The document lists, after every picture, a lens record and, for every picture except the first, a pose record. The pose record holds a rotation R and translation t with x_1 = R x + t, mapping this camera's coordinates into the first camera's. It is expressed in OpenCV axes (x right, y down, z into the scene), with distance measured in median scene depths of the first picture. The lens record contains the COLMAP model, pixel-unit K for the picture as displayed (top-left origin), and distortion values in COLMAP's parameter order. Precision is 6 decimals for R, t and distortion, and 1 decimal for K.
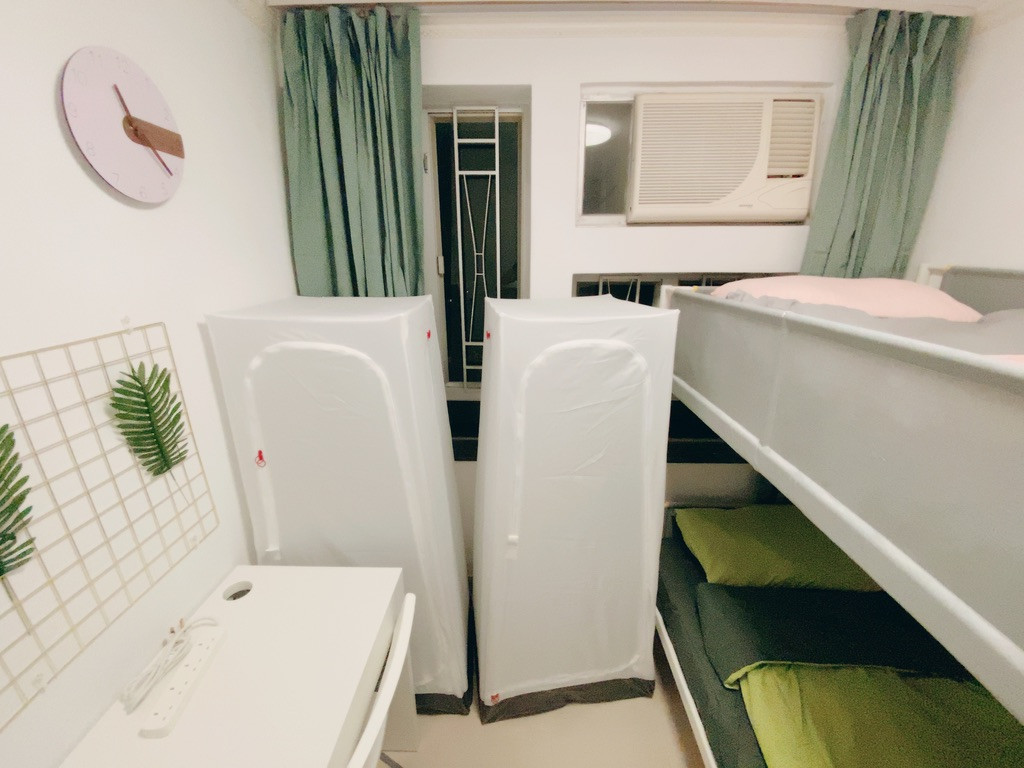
lens RADIAL K [[411.2, 0, 511.9], [0, 411.2, 386.9], [0, 0, 1]] dist [0.009377, -0.014785]
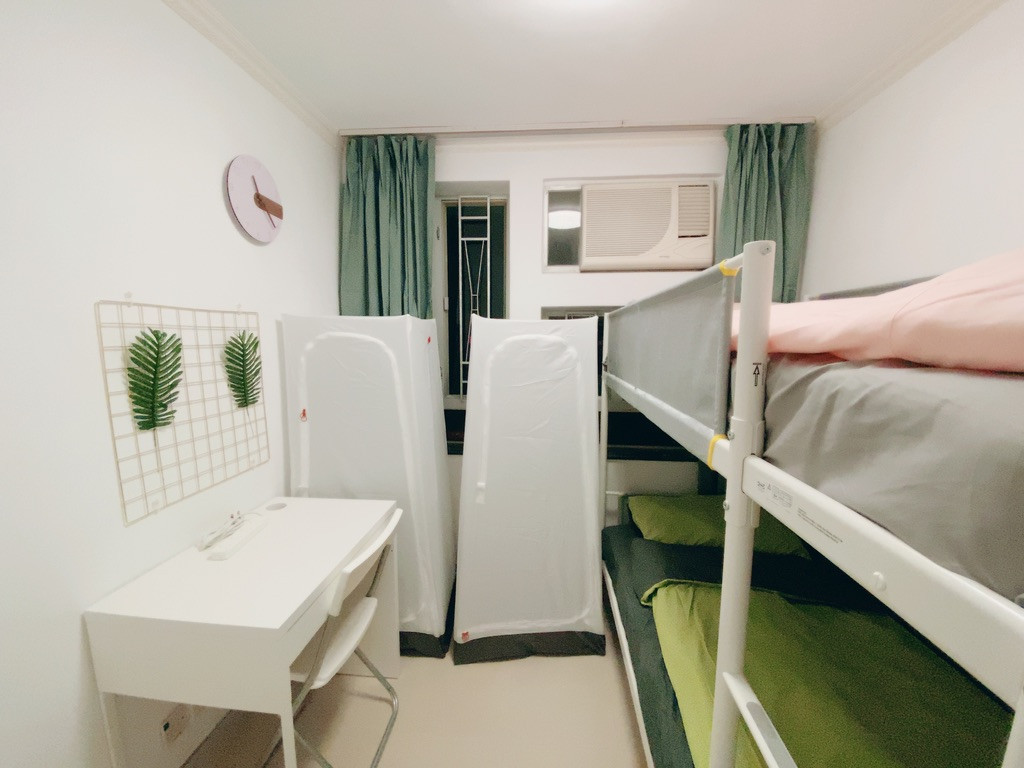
lens RADIAL K [[411.2, 0, 513.2], [0, 411.2, 387.4], [0, 0, 1]] dist [0.009377, -0.014785]
pose [[0.998187, 0.014762, -0.058343, 0.169327], [-0.025428, 0.982116, -0.186554, 0.286347], [0.054546, 0.187699, 0.980711, -0.327051]]
